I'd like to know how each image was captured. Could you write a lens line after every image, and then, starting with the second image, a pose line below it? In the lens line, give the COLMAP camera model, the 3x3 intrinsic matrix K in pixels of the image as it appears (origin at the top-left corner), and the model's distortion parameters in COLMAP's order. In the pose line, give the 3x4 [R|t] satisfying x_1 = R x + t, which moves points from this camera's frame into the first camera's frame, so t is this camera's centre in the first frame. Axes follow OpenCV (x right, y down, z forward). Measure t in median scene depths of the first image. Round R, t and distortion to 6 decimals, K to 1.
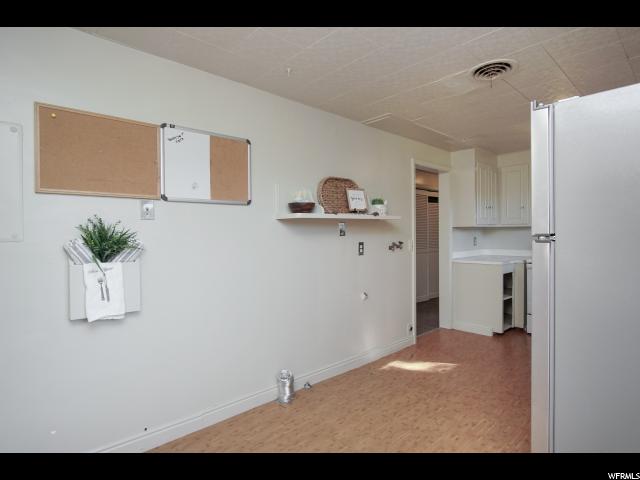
lens RADIAL K [[358.0, 0, 319.8], [0, 358.0, 234.0], [0, 0, 1]] dist [-0.000790, 0.000002]
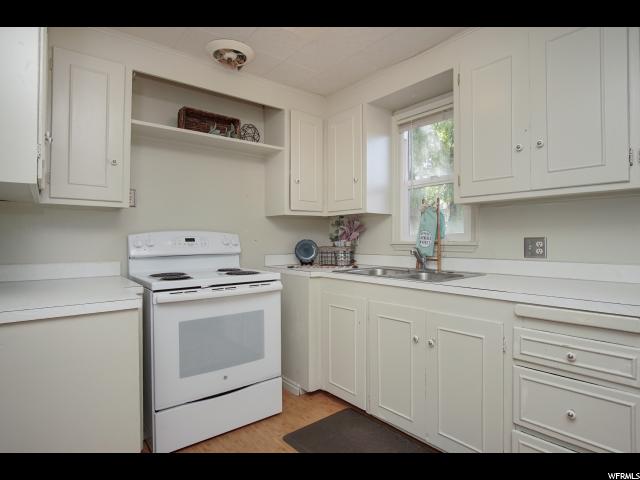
lens RADIAL K [[355.9, 0, 320.0], [0, 355.9, 240.0], [0, 0, 1]] dist [-0.030621, 0.000090]
pose [[0.052600, 0.010820, 0.998557, 0.182262], [0.010544, 0.999880, -0.011390, 0.029038], [-0.998560, 0.011128, 0.052479, 0.800274]]
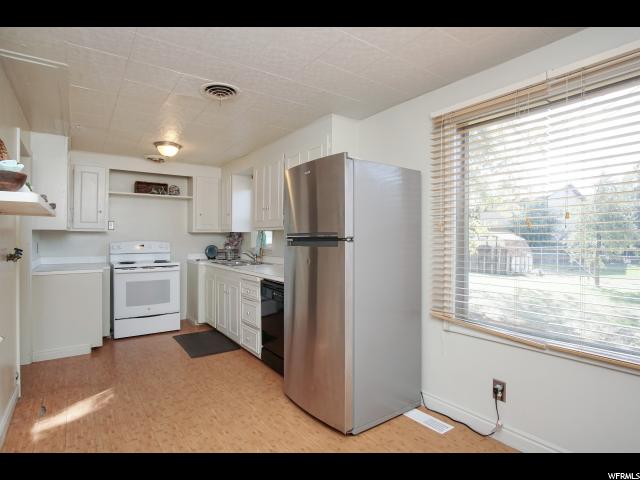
lens RADIAL K [[354.6, 0, 320.0], [0, 354.6, 240.0], [0, 0, 1]] dist [-0.005485, -0.000082]
pose [[0.117405, 0.005475, 0.993069, -0.332349], [-0.001858, 0.999984, -0.005294, 0.007429], [-0.993082, -0.001223, 0.117413, 0.327585]]
